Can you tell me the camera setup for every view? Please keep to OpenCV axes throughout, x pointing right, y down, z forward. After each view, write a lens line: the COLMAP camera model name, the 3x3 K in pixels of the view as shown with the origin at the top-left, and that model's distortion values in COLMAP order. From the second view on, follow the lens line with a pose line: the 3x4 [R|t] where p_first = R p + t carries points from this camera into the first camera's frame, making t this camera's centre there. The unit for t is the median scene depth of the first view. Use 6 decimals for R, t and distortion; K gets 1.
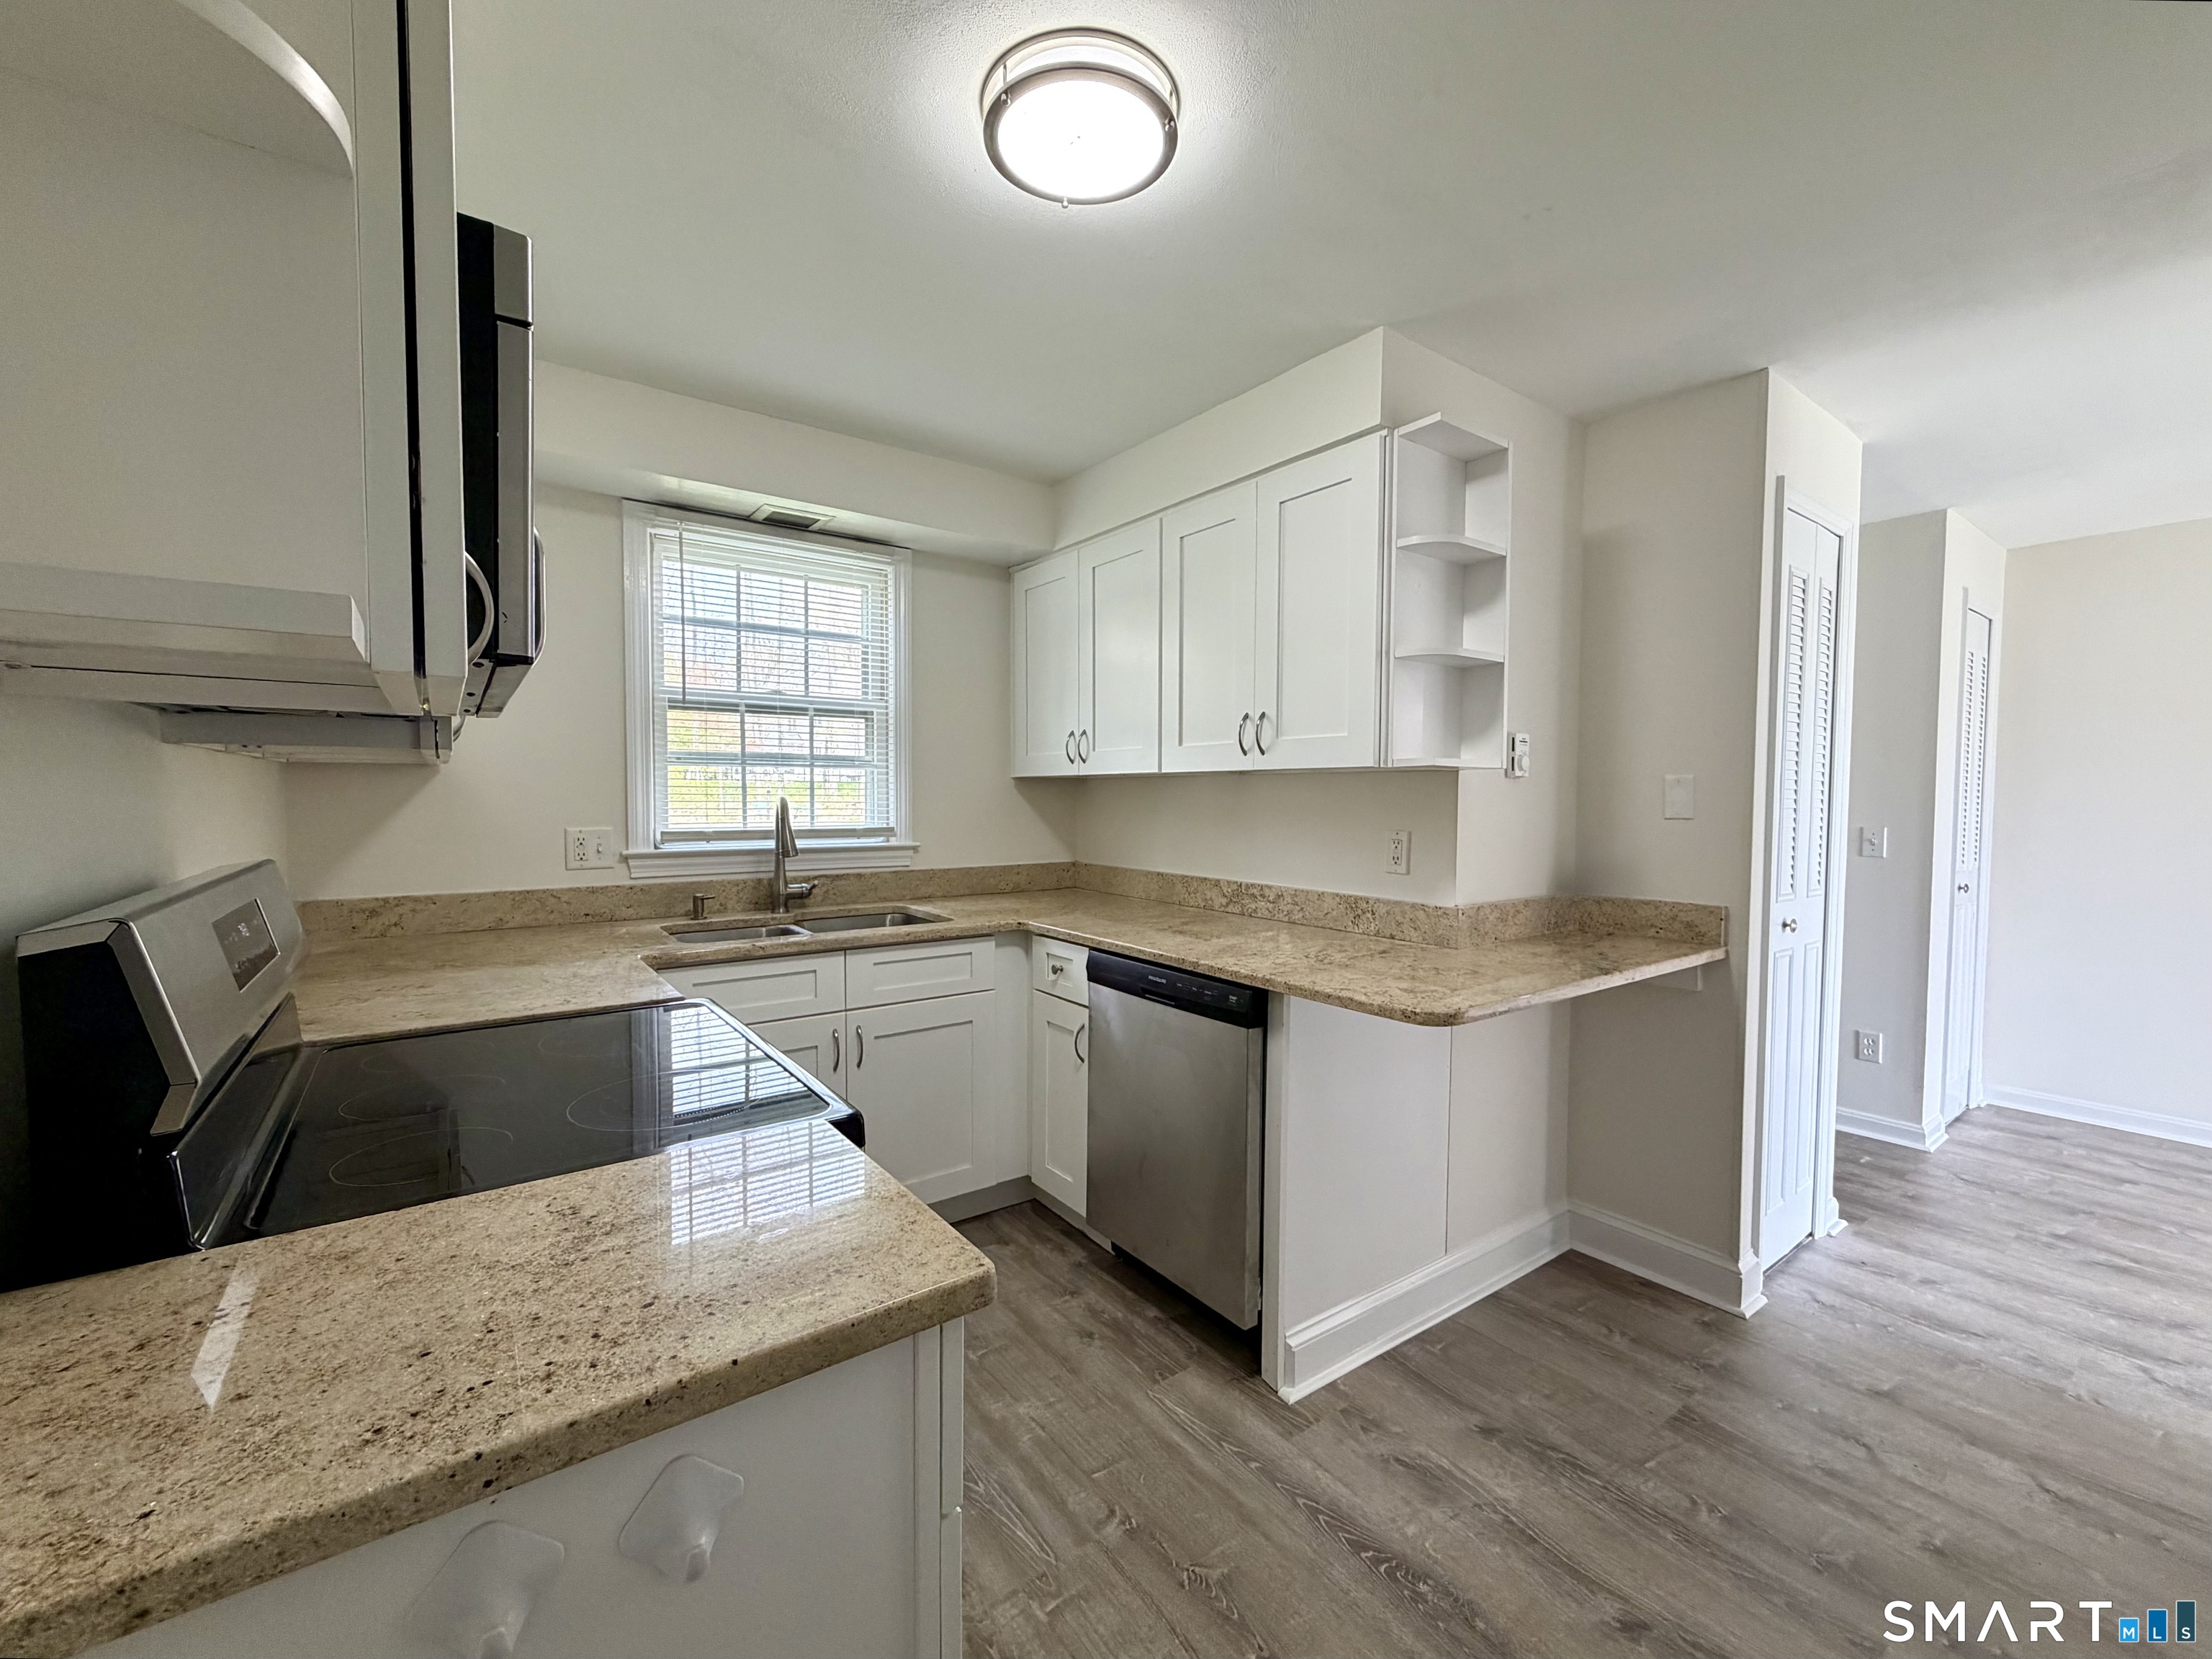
lens RADIAL K [[895.9, 0, 1102.1], [0, 895.9, 828.7], [0, 0, 1]] dist [-0.001270, -0.000051]
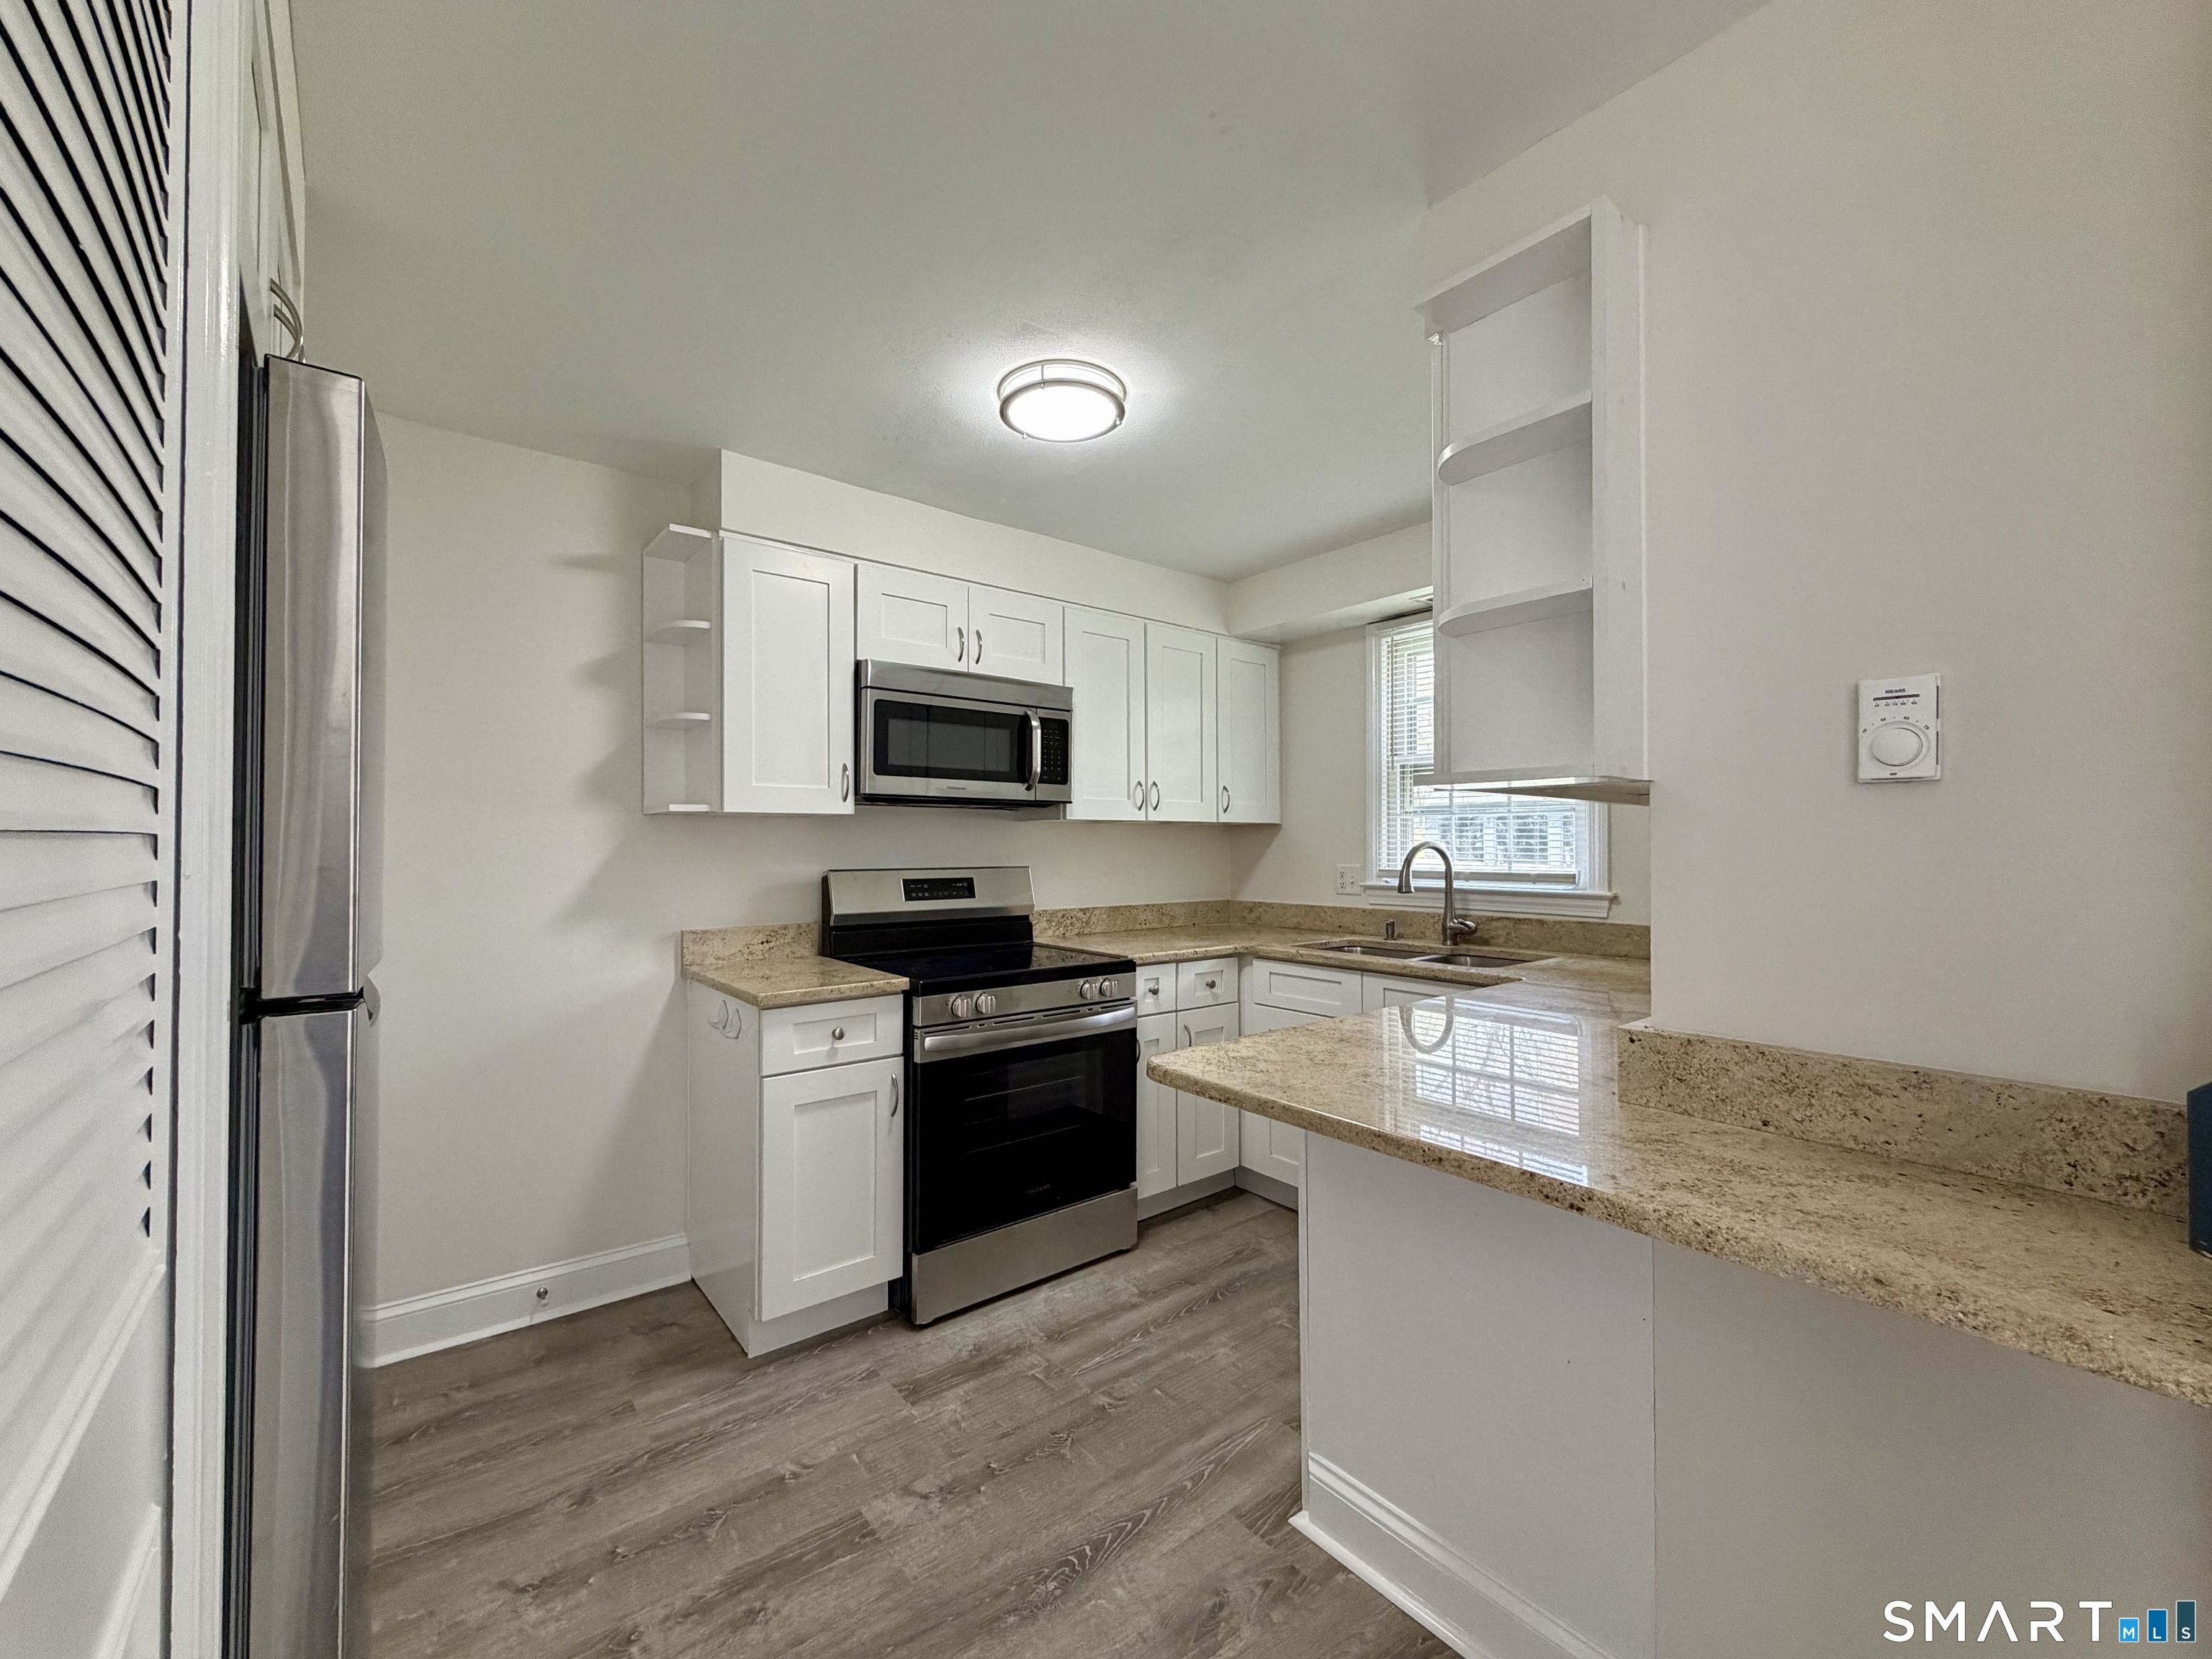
lens RADIAL K [[895.9, 0, 1102.9], [0, 895.9, 832.5], [0, 0, 1]] dist [-0.001270, -0.000051]
pose [[0.047151, -0.018627, -0.998714, 0.889076], [-0.042191, 0.998897, -0.020622, -0.007092], [0.997996, 0.043109, 0.046313, 0.607840]]
